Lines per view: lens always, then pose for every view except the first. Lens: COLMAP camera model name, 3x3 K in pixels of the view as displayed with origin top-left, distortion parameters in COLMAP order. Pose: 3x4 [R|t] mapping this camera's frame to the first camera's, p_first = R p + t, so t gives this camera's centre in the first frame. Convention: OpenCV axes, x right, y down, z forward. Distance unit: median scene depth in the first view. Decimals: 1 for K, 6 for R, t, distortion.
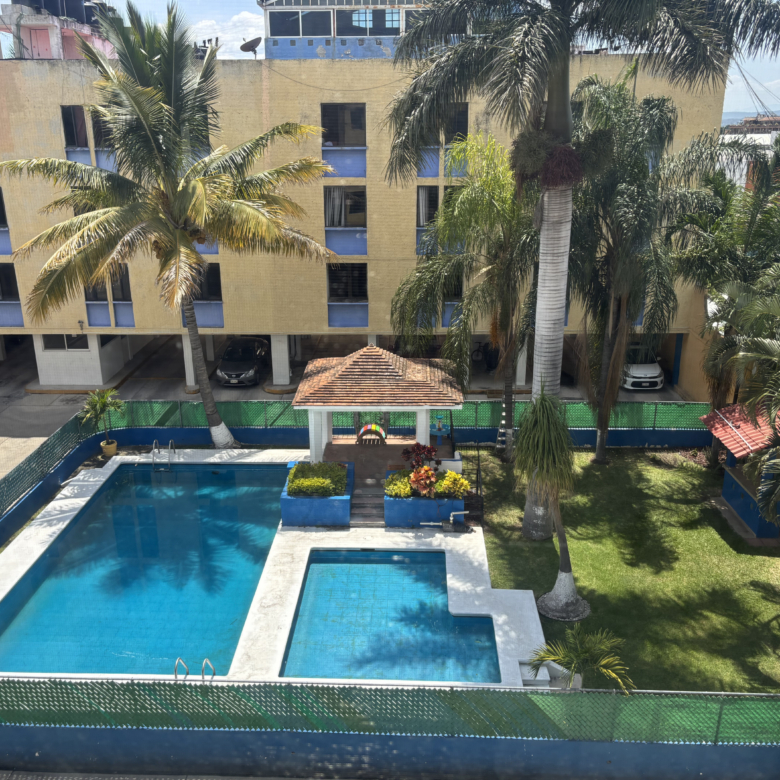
lens RADIAL K [[789.7, 0, 390.0], [0, 789.7, 390.0], [0, 0, 1]] dist [0.052623, -0.020532]
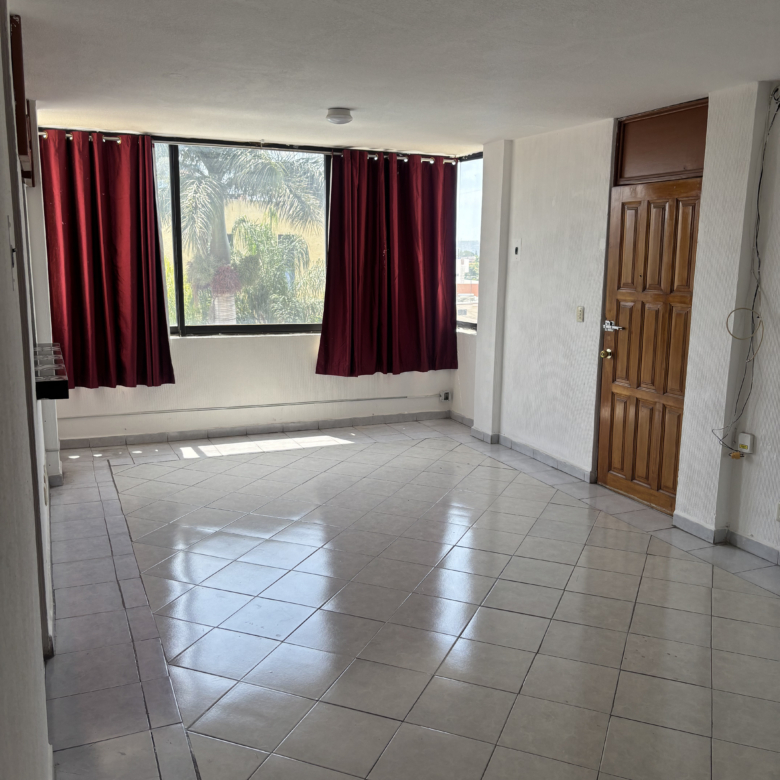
lens RADIAL K [[789.7, 0, 390.0], [0, 789.7, 390.0], [0, 0, 1]] dist [0.052623, -0.020532]
pose [[0.909834, -0.060769, 0.410500, -0.109961], [0.122886, 0.984306, -0.126651, 0.126641], [-0.396361, 0.165676, 0.903022, -0.355422]]
